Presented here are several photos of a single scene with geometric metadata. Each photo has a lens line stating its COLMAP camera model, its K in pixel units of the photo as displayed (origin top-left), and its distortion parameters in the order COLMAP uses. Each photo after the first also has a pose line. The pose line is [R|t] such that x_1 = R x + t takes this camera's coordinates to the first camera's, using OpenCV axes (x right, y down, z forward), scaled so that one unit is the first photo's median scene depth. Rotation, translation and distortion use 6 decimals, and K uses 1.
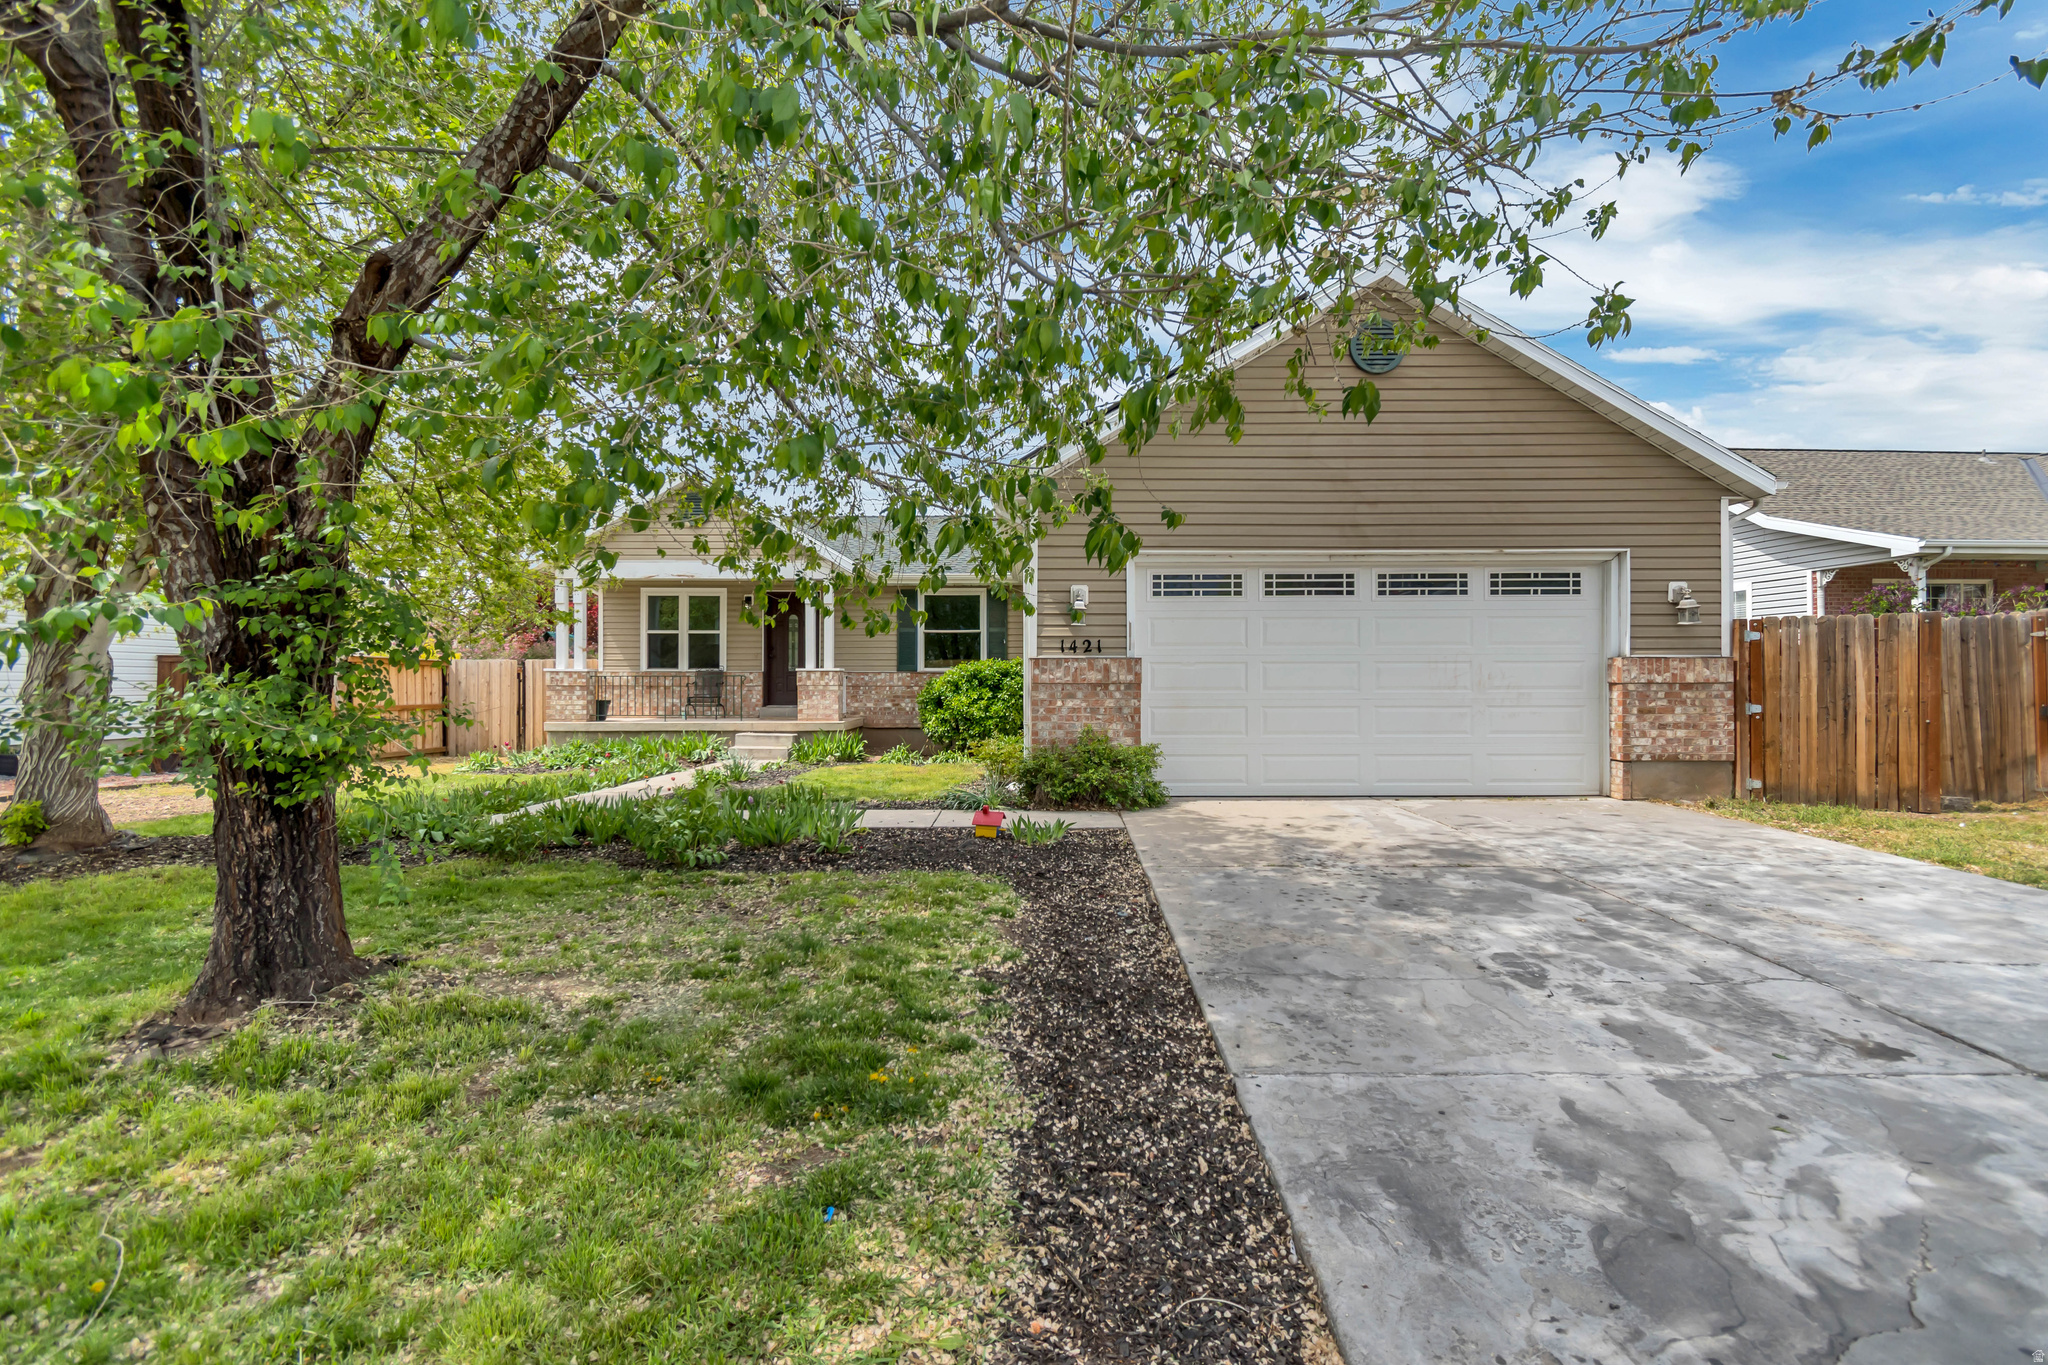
lens RADIAL K [[914.2, 0, 1024.0], [0, 914.2, 682.5], [0, 0, 1]] dist [-0.000516, 0.000025]
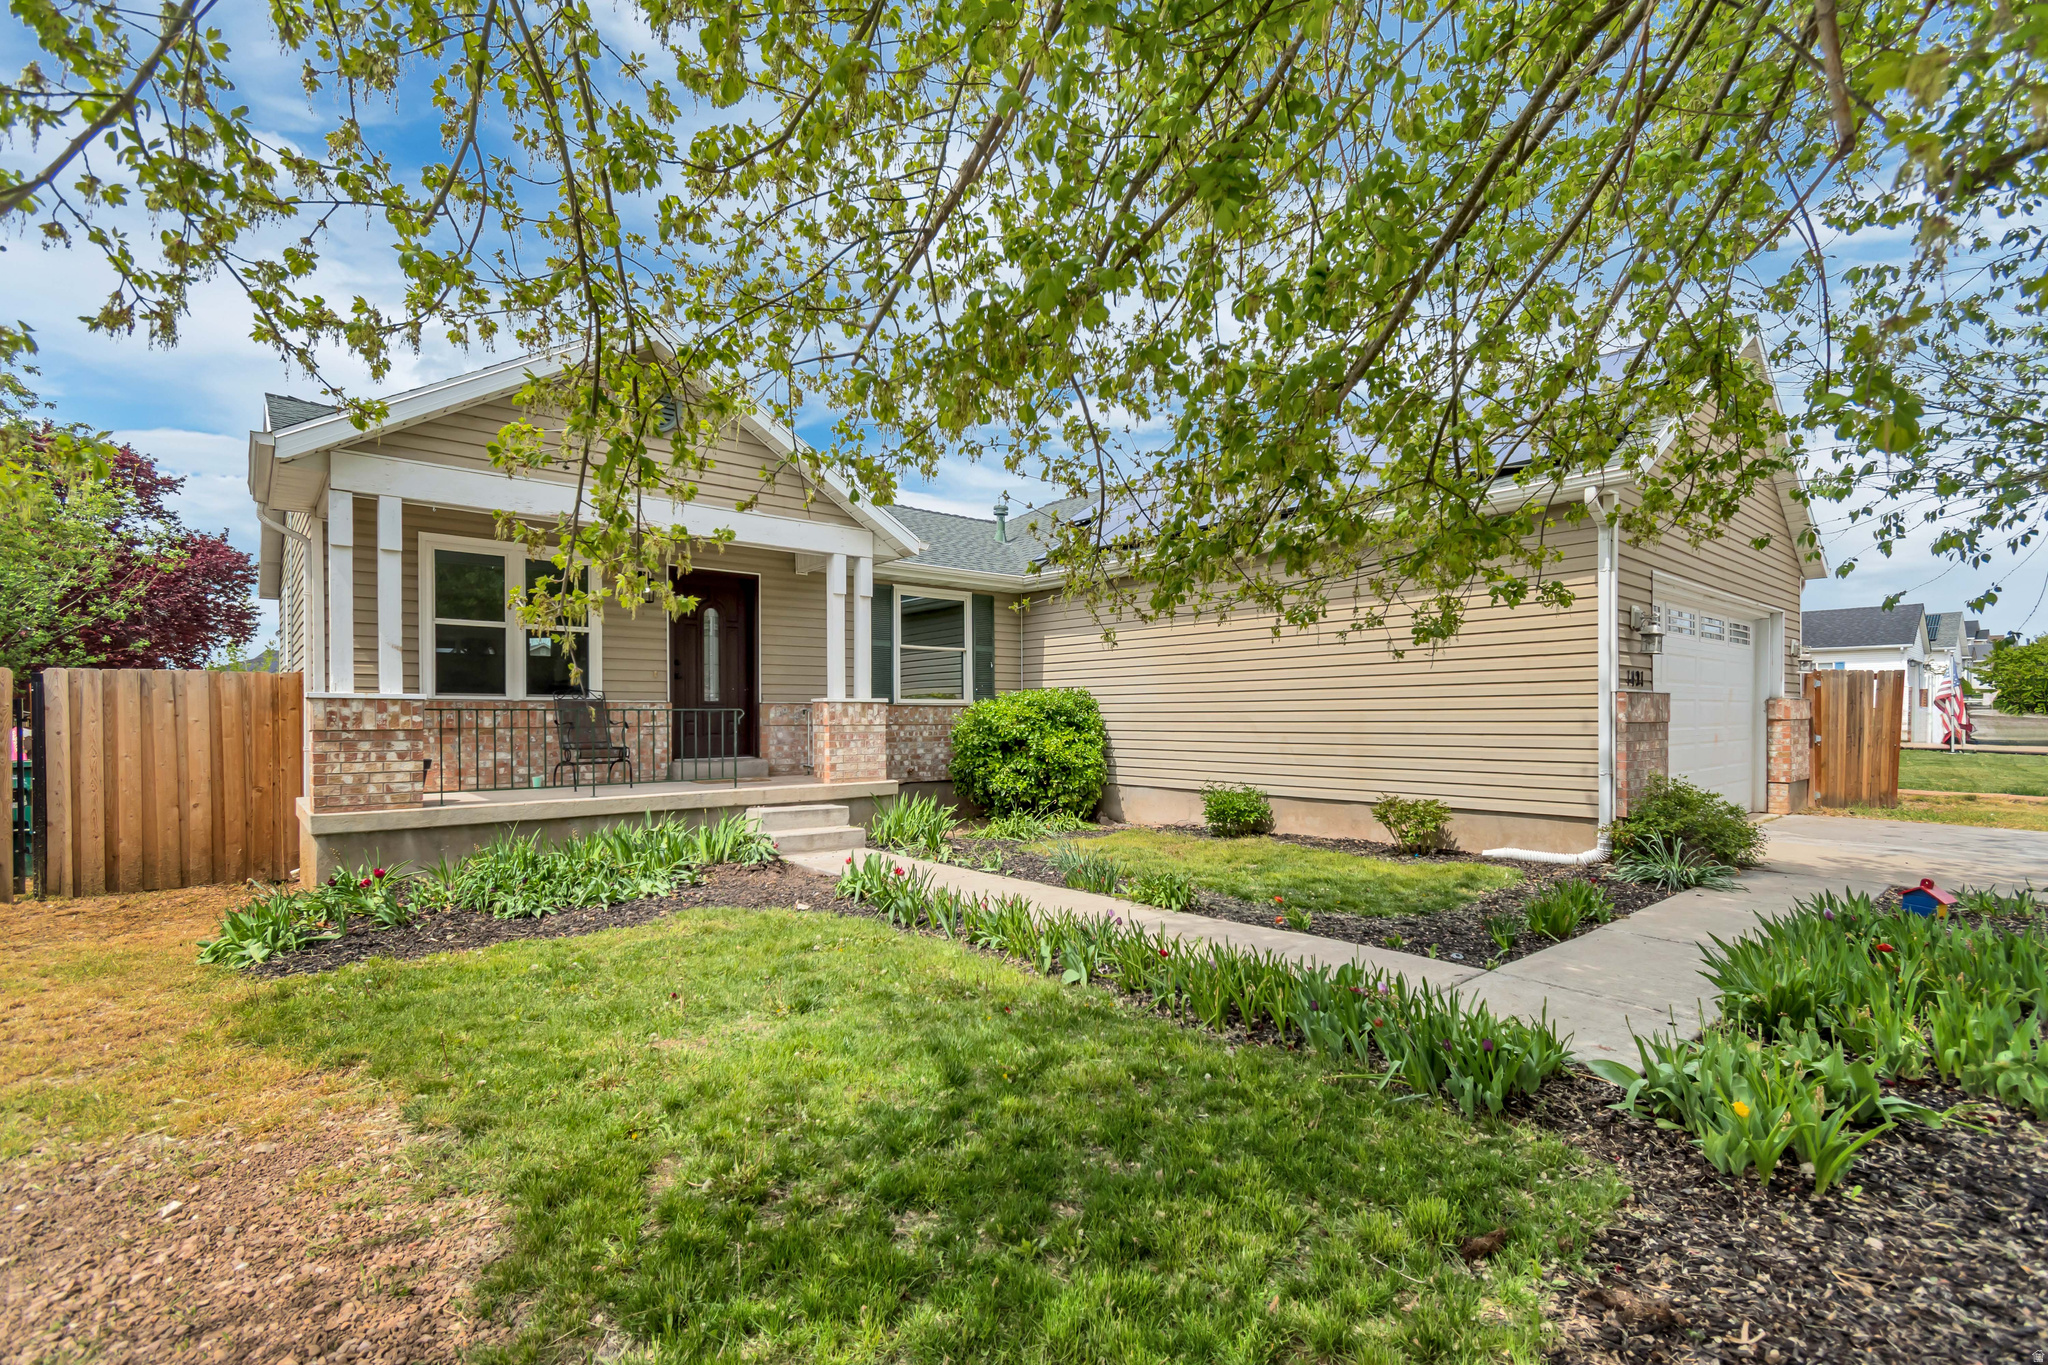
lens RADIAL K [[914.2, 0, 1024.0], [0, 914.2, 682.5], [0, 0, 1]] dist [-0.000516, 0.000025]
pose [[0.763329, 0.020378, 0.645688, -0.501636], [0.000028, 0.999501, -0.031577, -0.005797], [-0.646010, 0.024122, 0.762948, 0.398608]]
